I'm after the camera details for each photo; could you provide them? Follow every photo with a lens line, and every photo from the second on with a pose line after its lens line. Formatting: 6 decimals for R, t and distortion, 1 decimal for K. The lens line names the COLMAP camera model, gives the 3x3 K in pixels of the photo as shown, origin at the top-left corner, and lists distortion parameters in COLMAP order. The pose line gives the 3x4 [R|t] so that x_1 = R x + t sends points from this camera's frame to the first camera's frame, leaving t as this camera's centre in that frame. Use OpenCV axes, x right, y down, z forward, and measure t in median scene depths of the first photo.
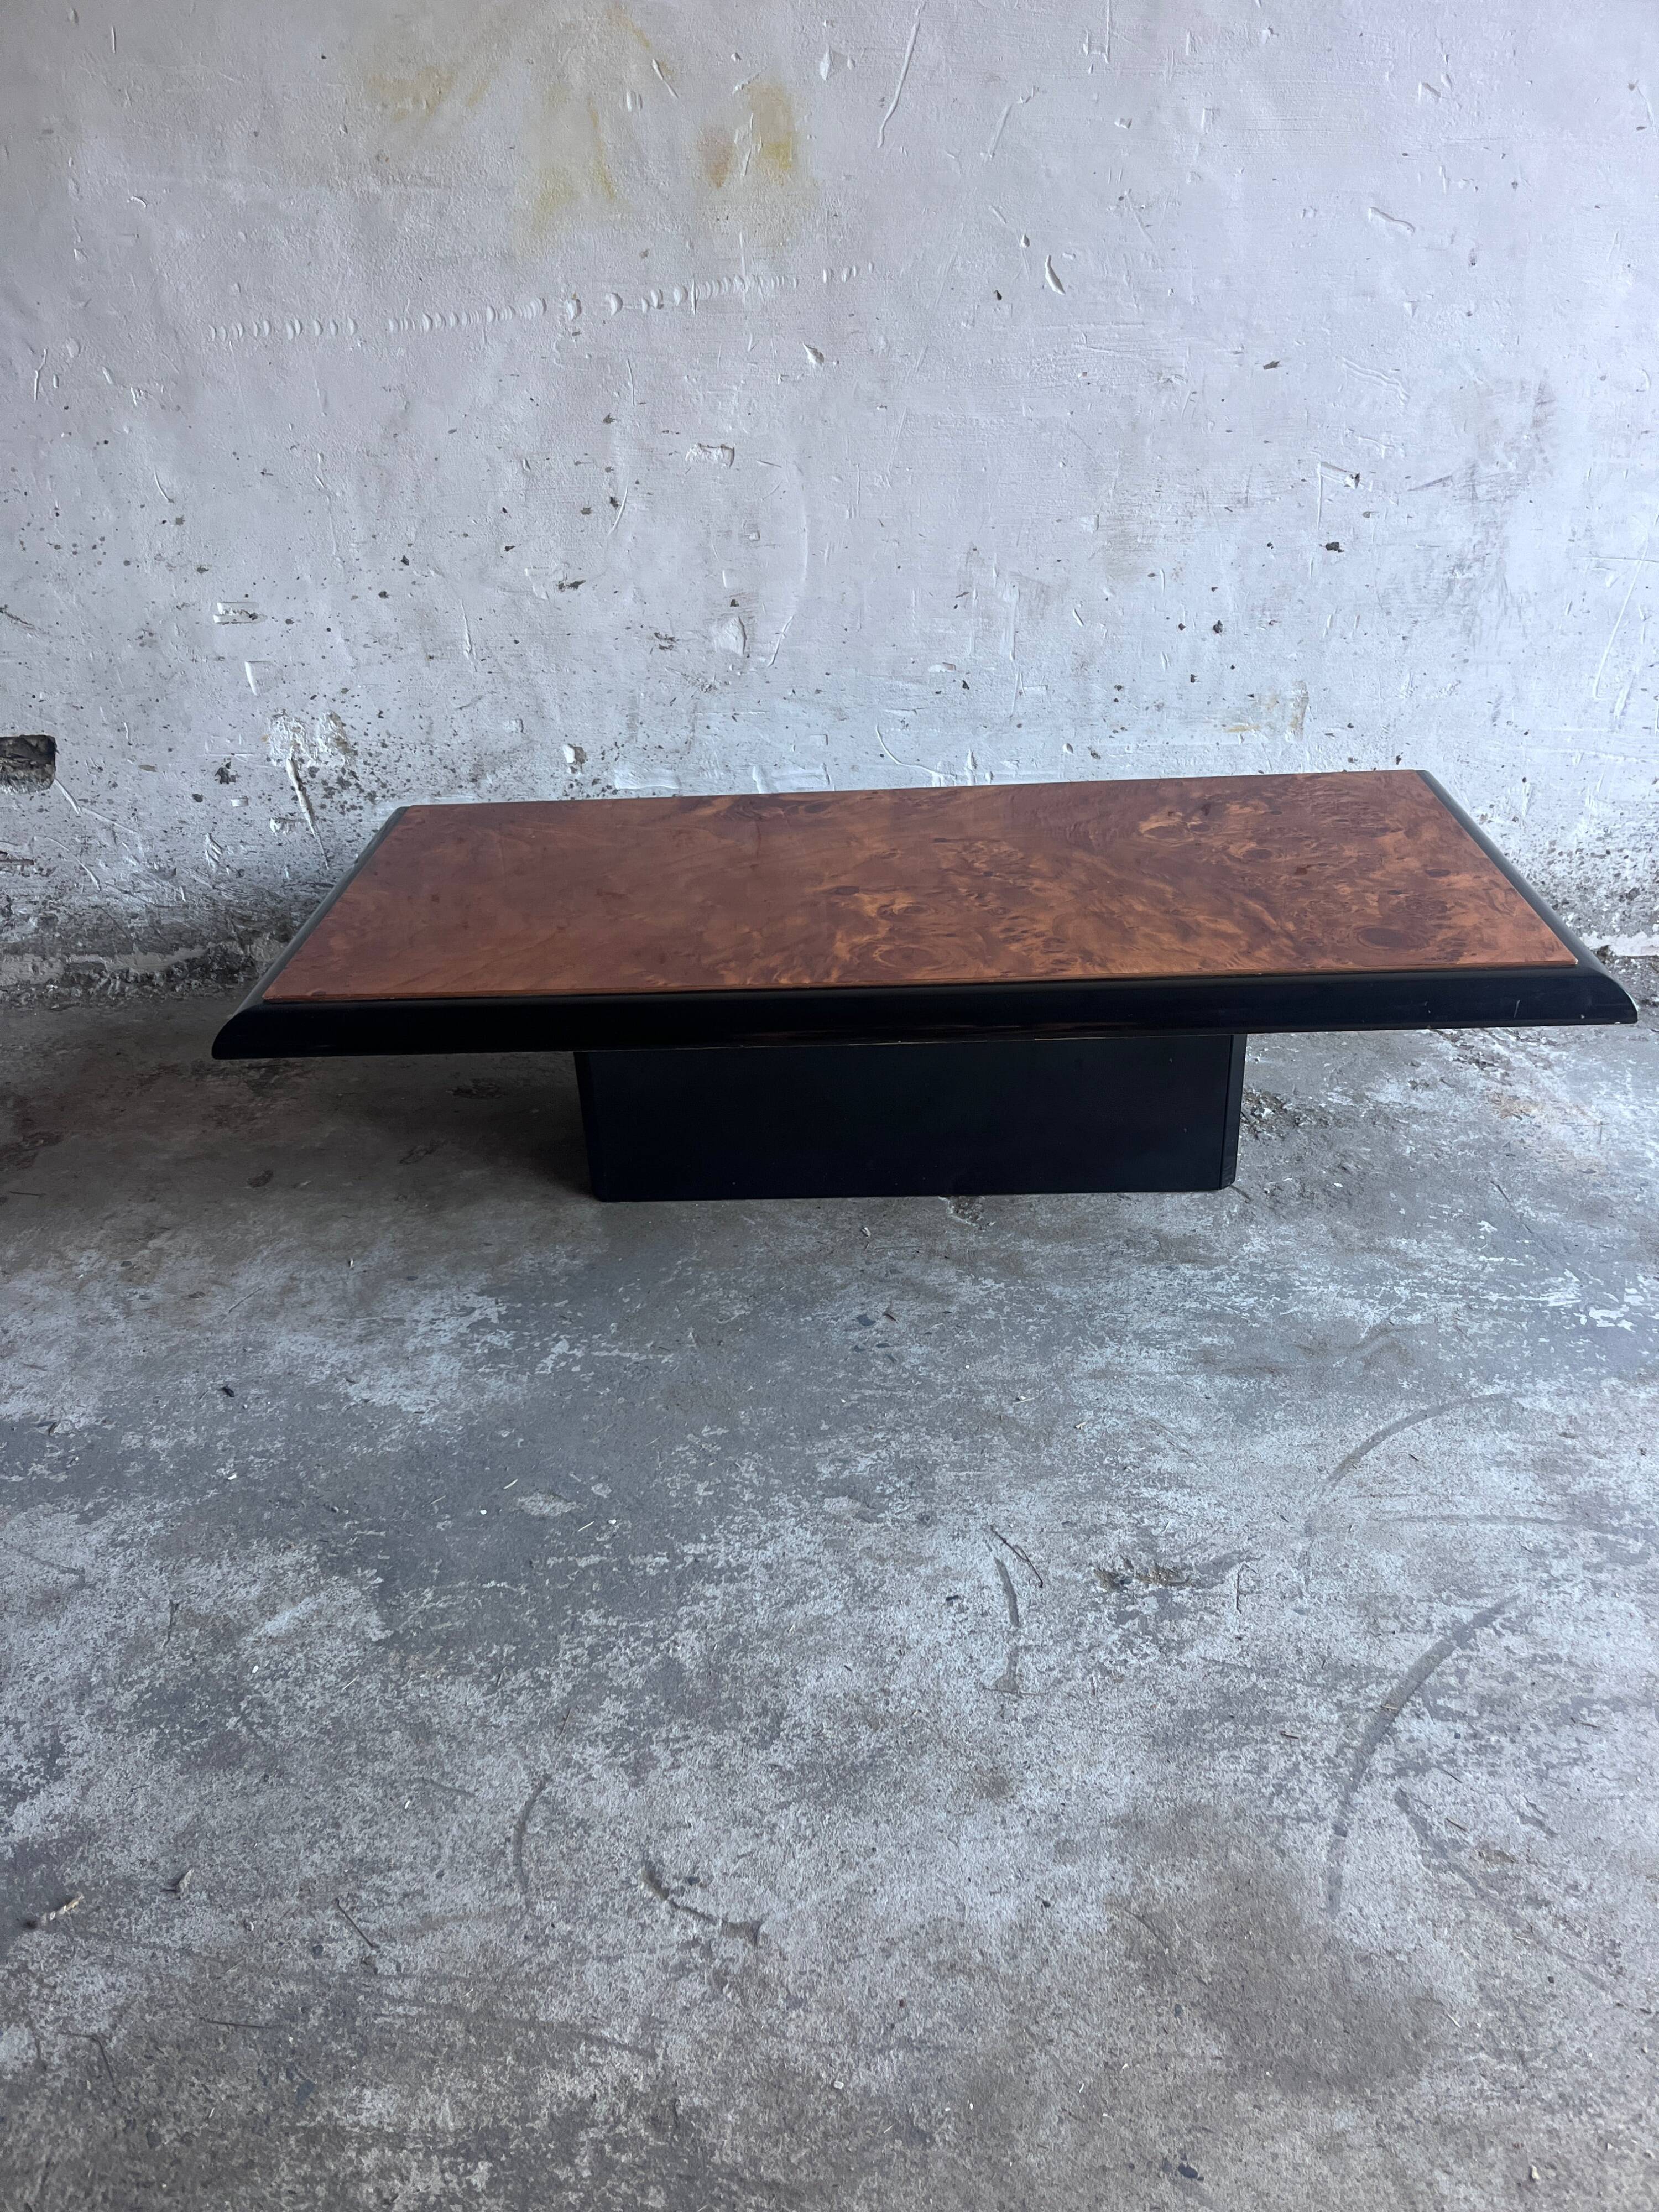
lens RADIAL K [[1703.4, 0, 814.8], [0, 1703.4, 1115.8], [0, 0, 1]] dist [0.044231, -0.071433]
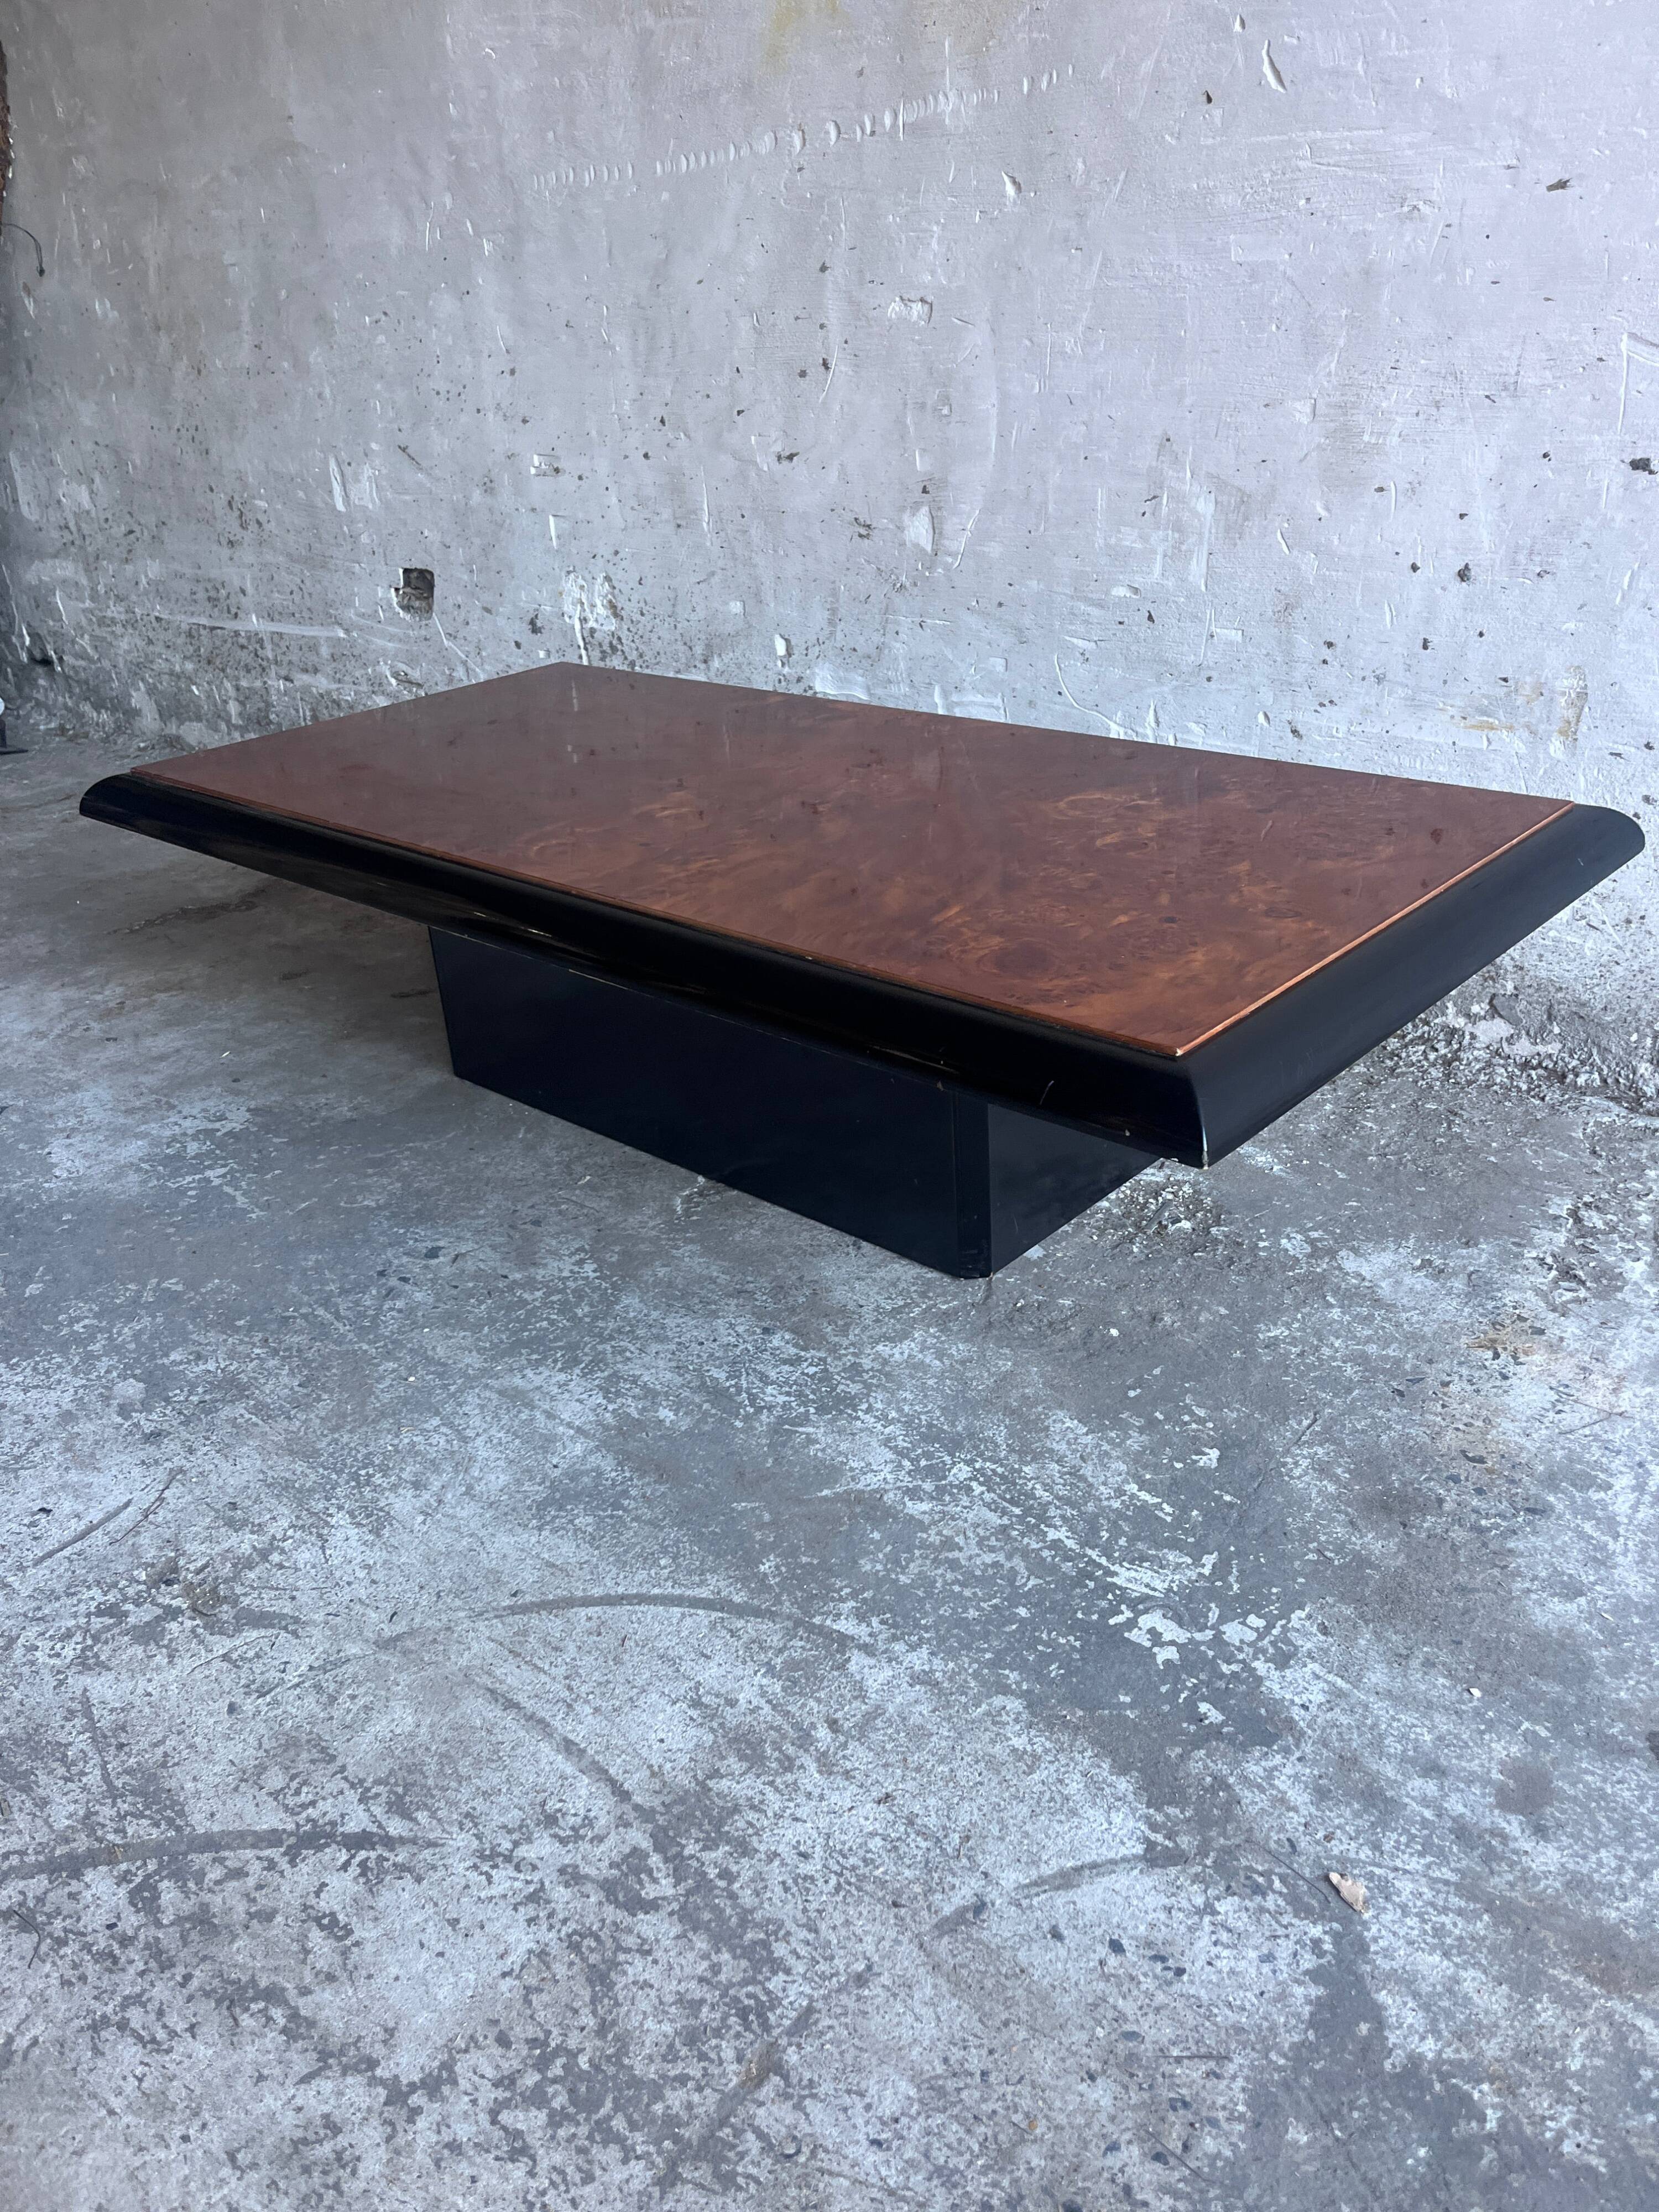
lens RADIAL K [[1703.4, 0, 820.0], [0, 1703.4, 1116.4], [0, 0, 1]] dist [0.044231, -0.071433]
pose [[0.766277, 0.285009, -0.575838, 0.568225], [-0.287904, 0.953531, 0.088827, -0.068503], [0.574395, 0.097720, 0.812724, 0.342569]]
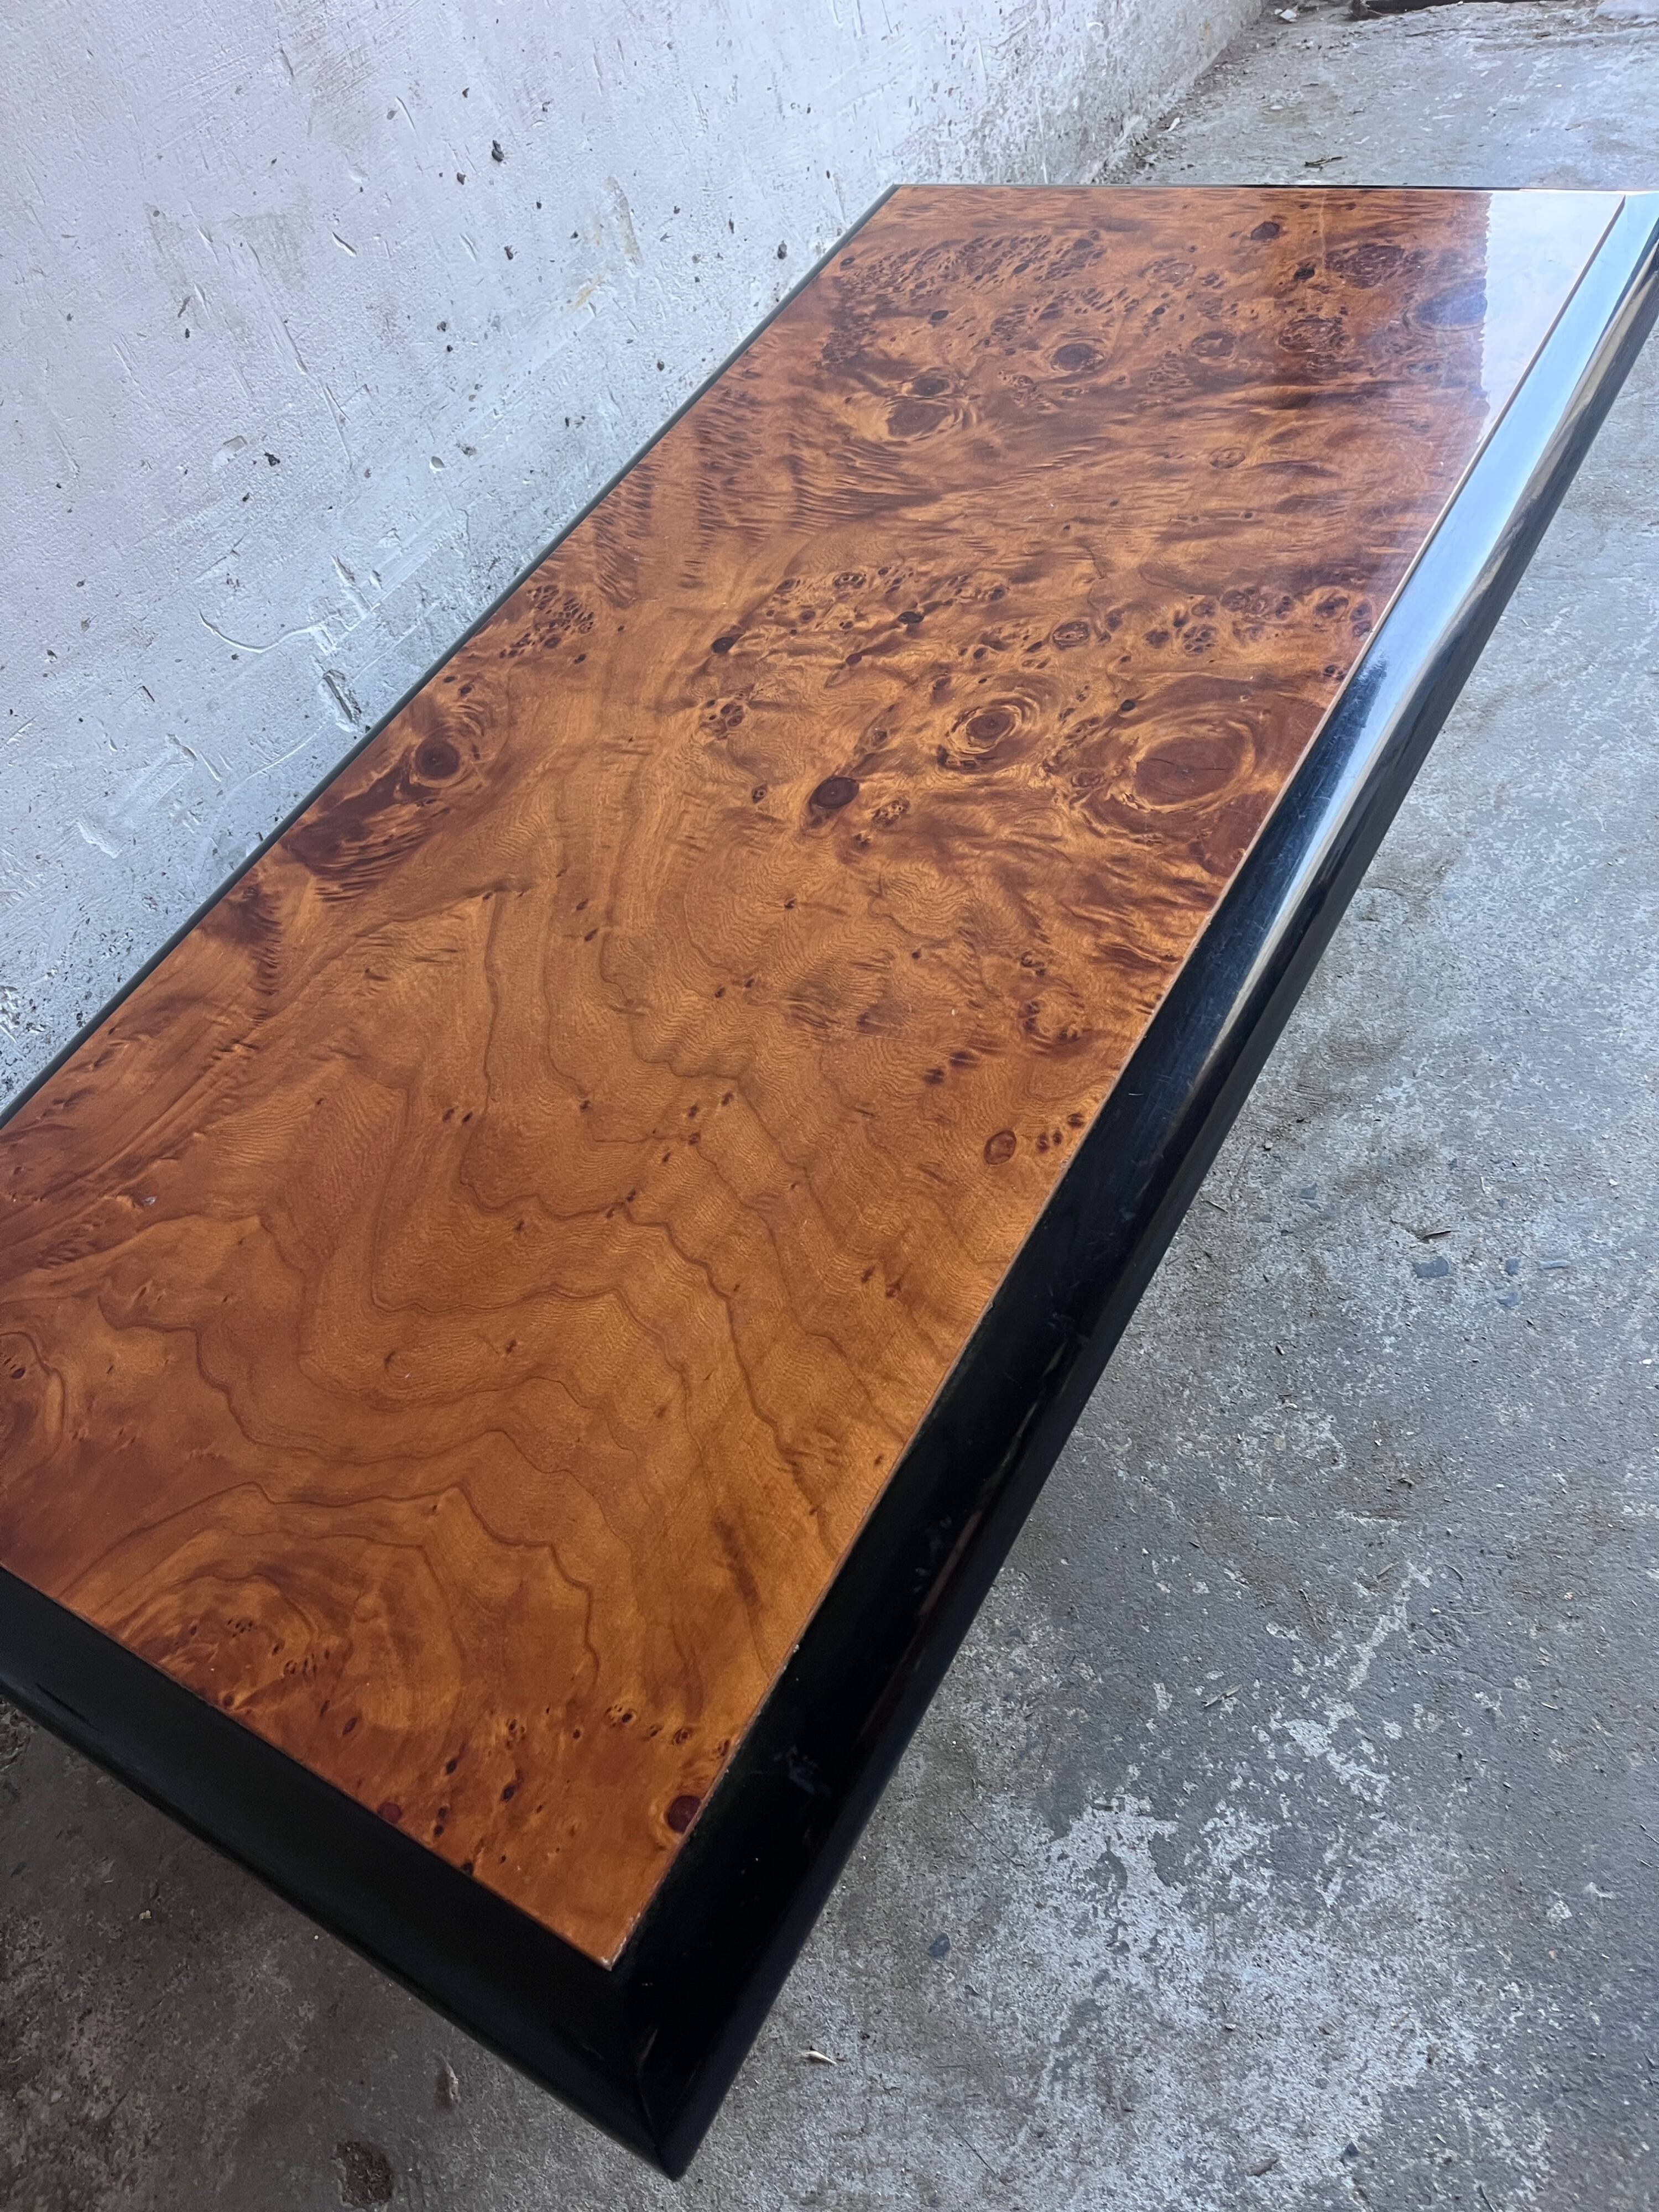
lens RADIAL K [[1703.4, 0, 821.2], [0, 1703.4, 1107.2], [0, 0, 1]] dist [0.044231, -0.071433]
pose [[0.472542, -0.719404, 0.509079, -0.300239], [0.602127, 0.685341, 0.409575, -0.264878], [-0.643542, 0.112989, 0.757025, 0.570844]]
